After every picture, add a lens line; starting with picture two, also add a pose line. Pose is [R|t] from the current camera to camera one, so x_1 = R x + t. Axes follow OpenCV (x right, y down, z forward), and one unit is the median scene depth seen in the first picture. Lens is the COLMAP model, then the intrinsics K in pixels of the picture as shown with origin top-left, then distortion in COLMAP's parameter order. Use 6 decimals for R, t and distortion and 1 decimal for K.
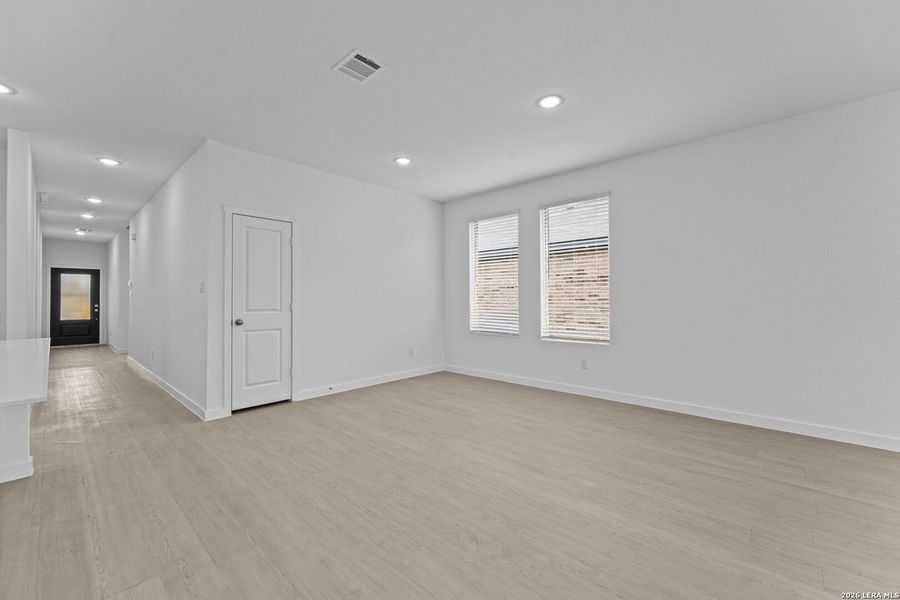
lens RADIAL K [[369.7, 0, 447.1], [0, 369.7, 291.5], [0, 0, 1]] dist [0.006974, -0.000078]
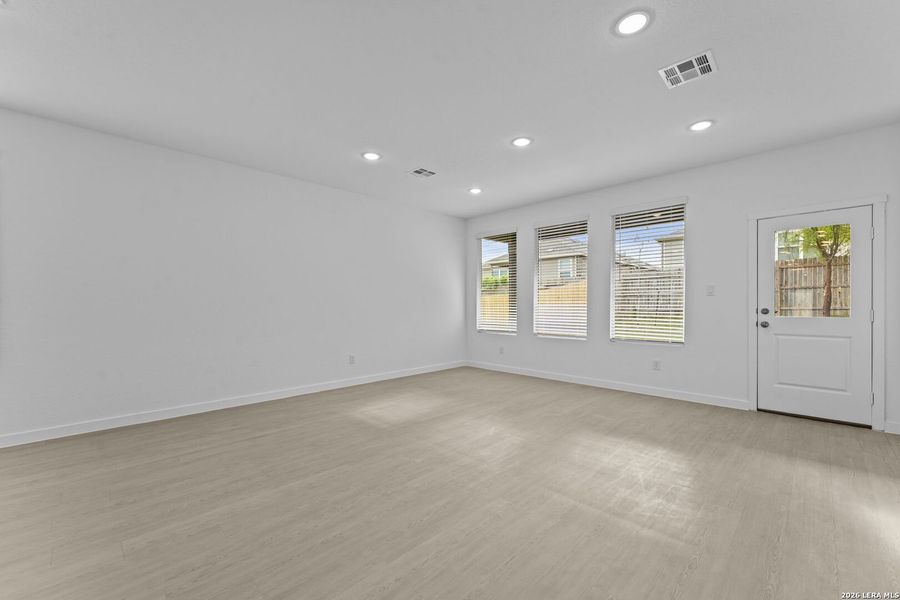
lens RADIAL K [[369.7, 0, 451.9], [0, 369.7, 302.3], [0, 0, 1]] dist [0.006974, -0.000078]
pose [[0.038170, 0.009011, 0.999231, -0.270219], [-0.023226, 0.999697, -0.008128, 0.000753], [-0.999001, -0.022898, 0.038368, 0.125317]]
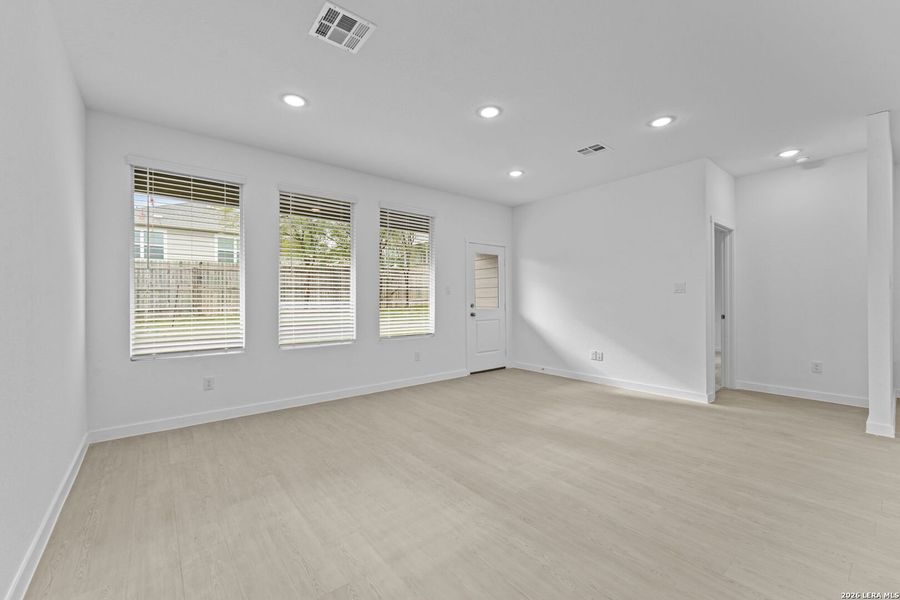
lens RADIAL K [[369.7, 0, 454.5], [0, 369.7, 303.2], [0, 0, 1]] dist [0.006974, -0.000078]
pose [[-0.990565, 0.008096, 0.136806, 0.682496], [0.005670, 0.999820, -0.018116, 0.015015], [-0.136928, -0.017170, -0.990432, 0.809892]]
